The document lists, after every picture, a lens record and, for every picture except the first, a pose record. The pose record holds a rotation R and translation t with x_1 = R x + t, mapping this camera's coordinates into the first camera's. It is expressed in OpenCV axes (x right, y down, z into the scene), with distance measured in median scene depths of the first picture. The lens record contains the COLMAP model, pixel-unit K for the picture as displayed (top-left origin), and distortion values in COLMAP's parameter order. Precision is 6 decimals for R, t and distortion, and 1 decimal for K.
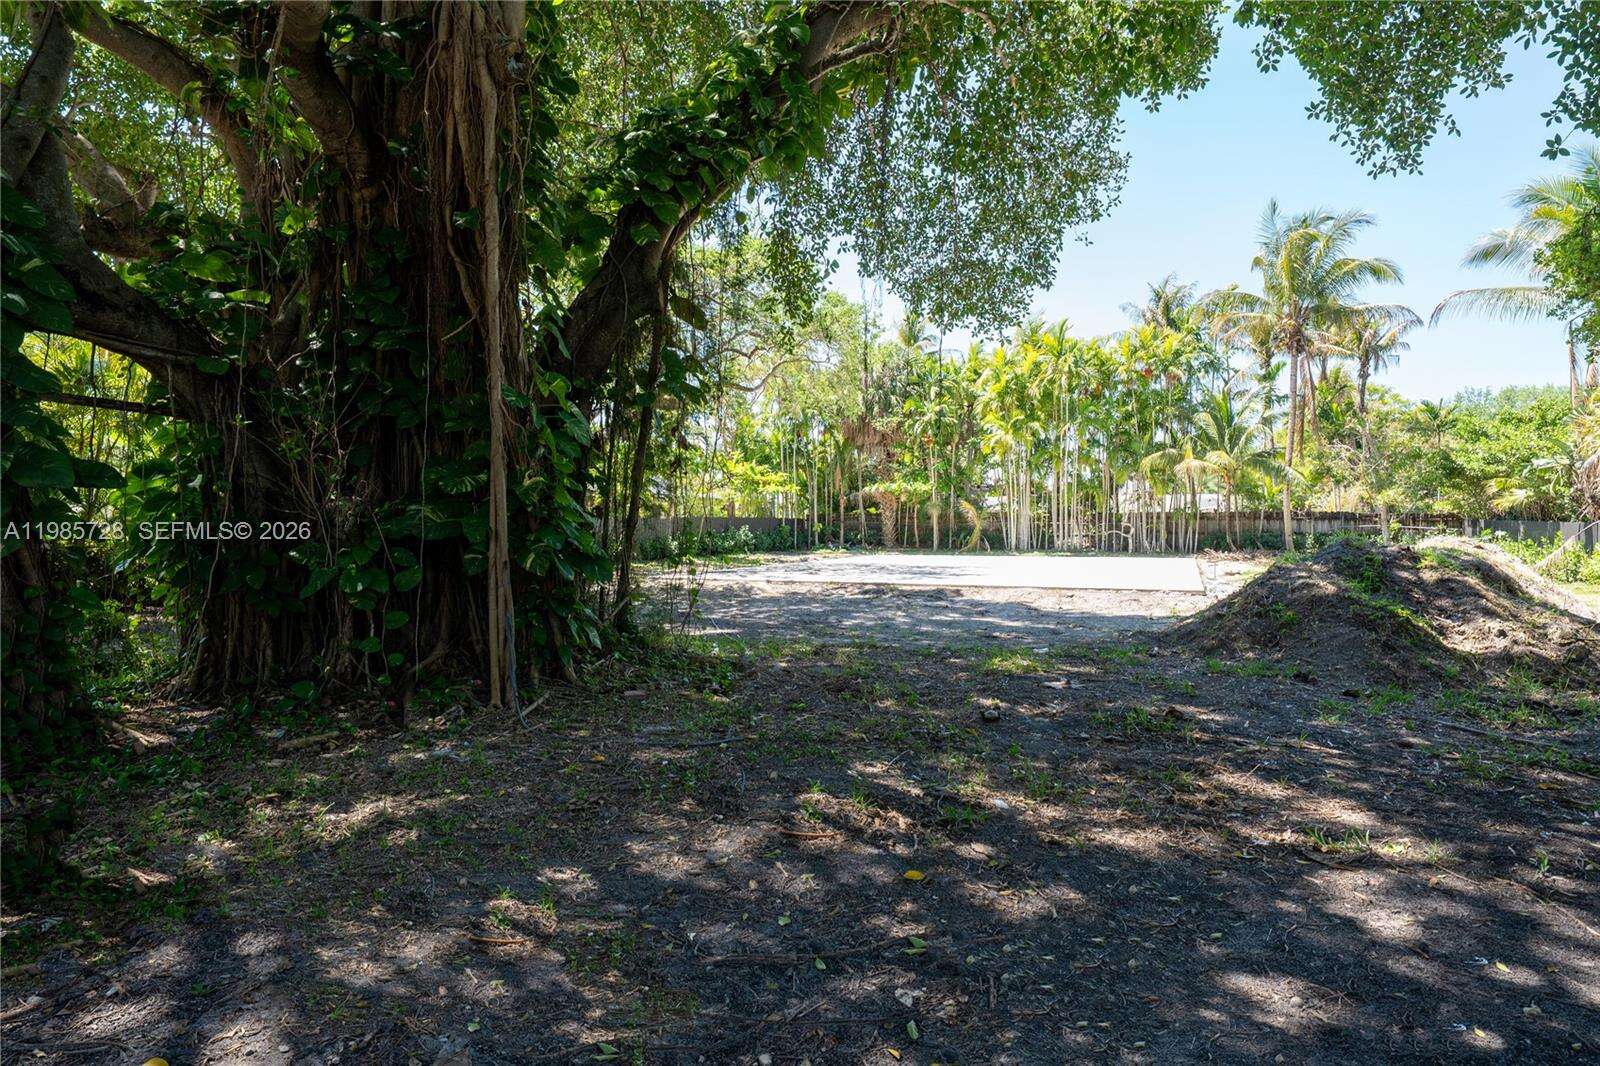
lens RADIAL K [[877.7, 0, 790.5], [0, 877.7, 522.7], [0, 0, 1]] dist [0.006708, -0.000211]
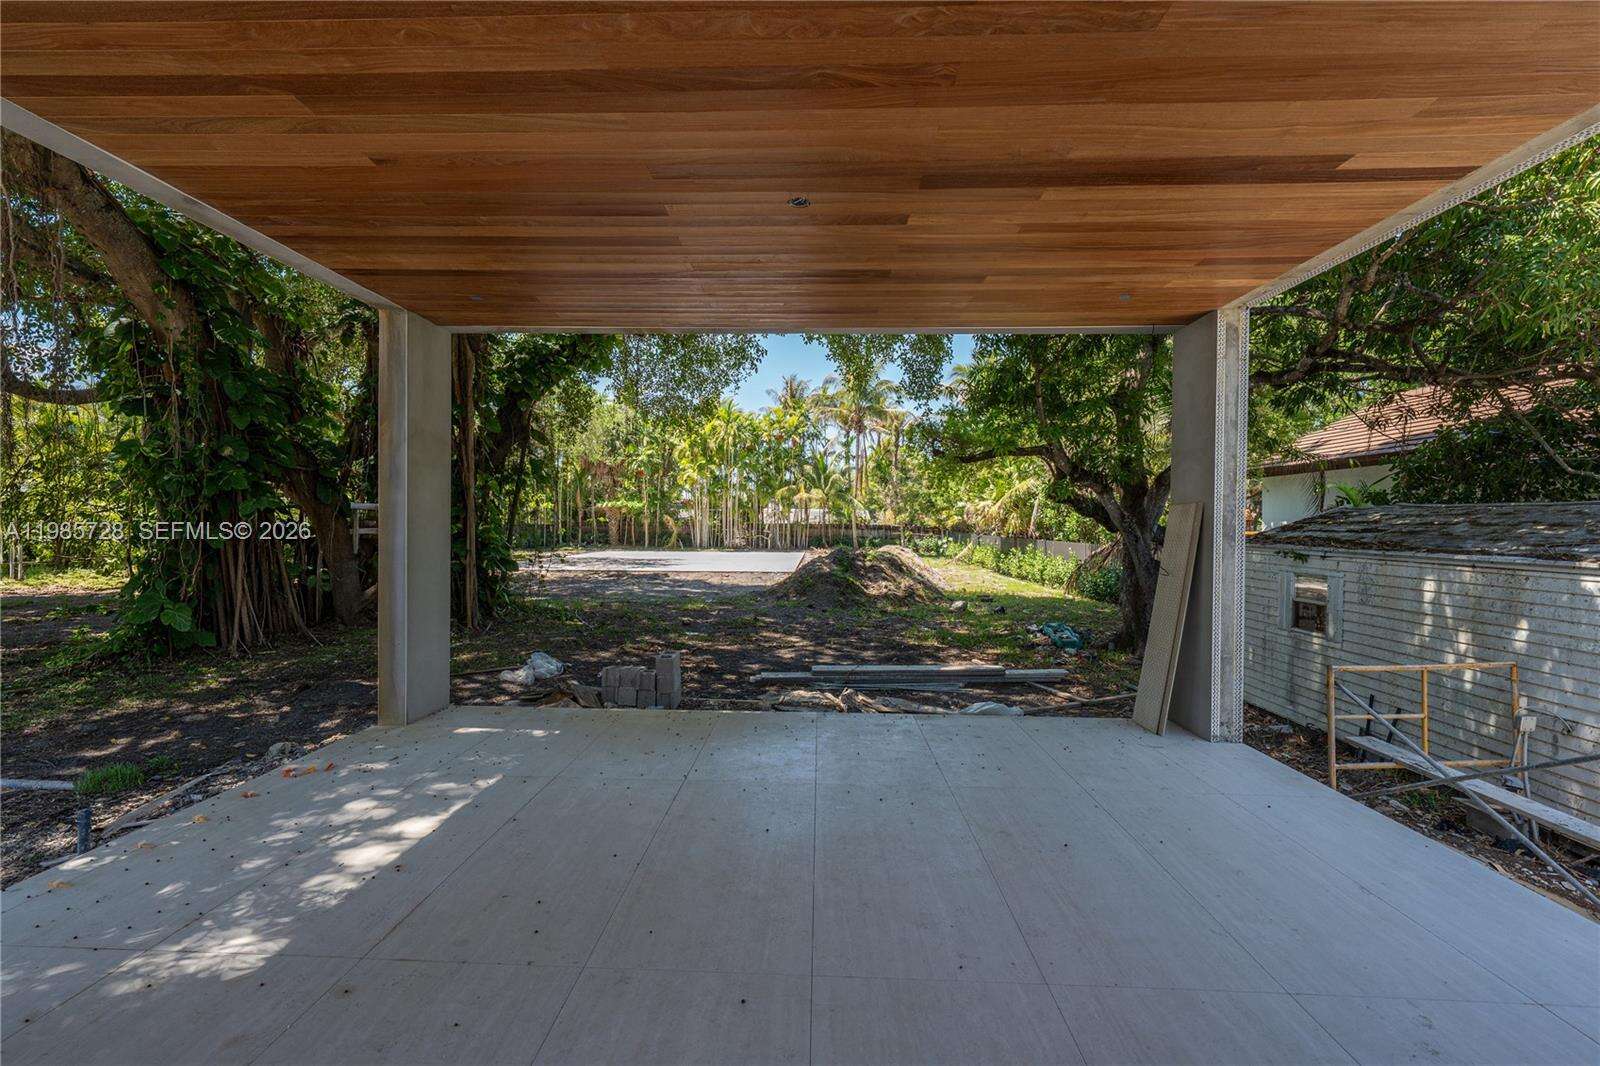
lens RADIAL K [[686.6, 0, 788.5], [0, 686.6, 528.7], [0, 0, 1]] dist [0.000745, 0.000021]
pose [[0.929311, 0.006255, 0.369246, -0.103302], [-0.009977, 0.999917, 0.008171, -0.031061], [-0.369164, -0.011278, 0.929296, -0.421400]]
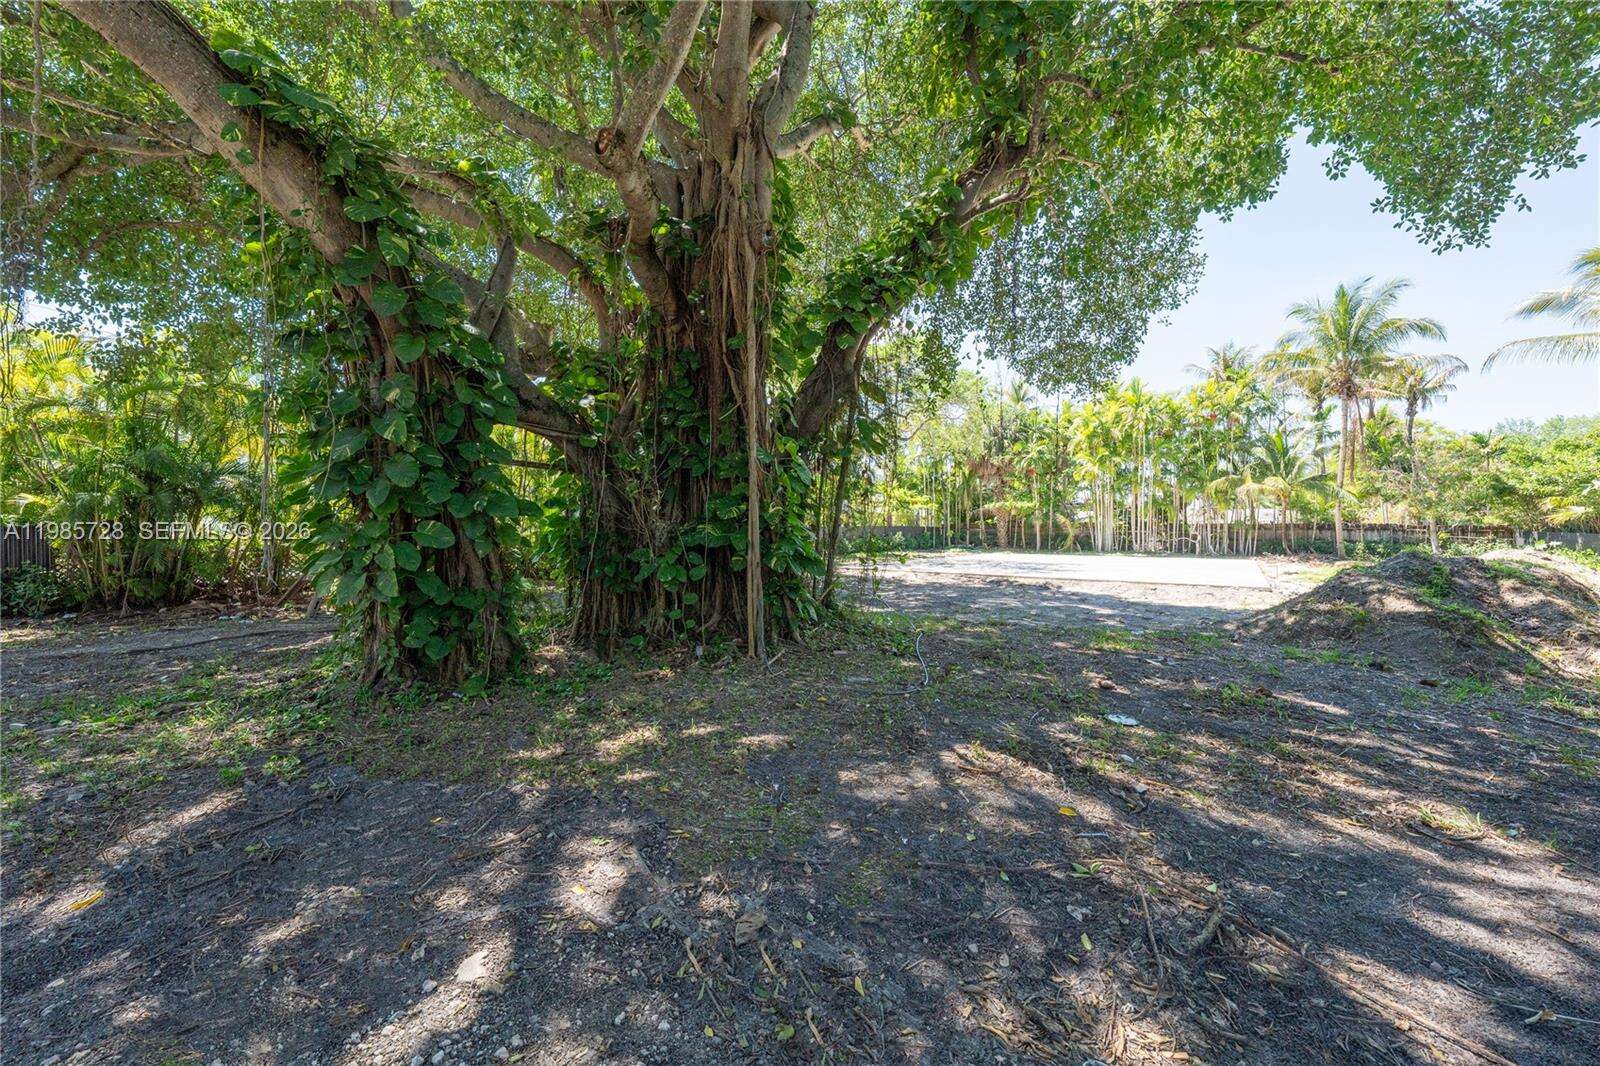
lens RADIAL K [[590.0, 0, 791.0], [0, 590.0, 522.2], [0, 0, 1]] dist [0.002000, 0.000433]
pose [[0.974566, 0.002908, -0.224082, -0.017395], [-0.005060, 0.999946, -0.009029, -0.007437], [0.224044, 0.009933, 0.974528, 0.005973]]
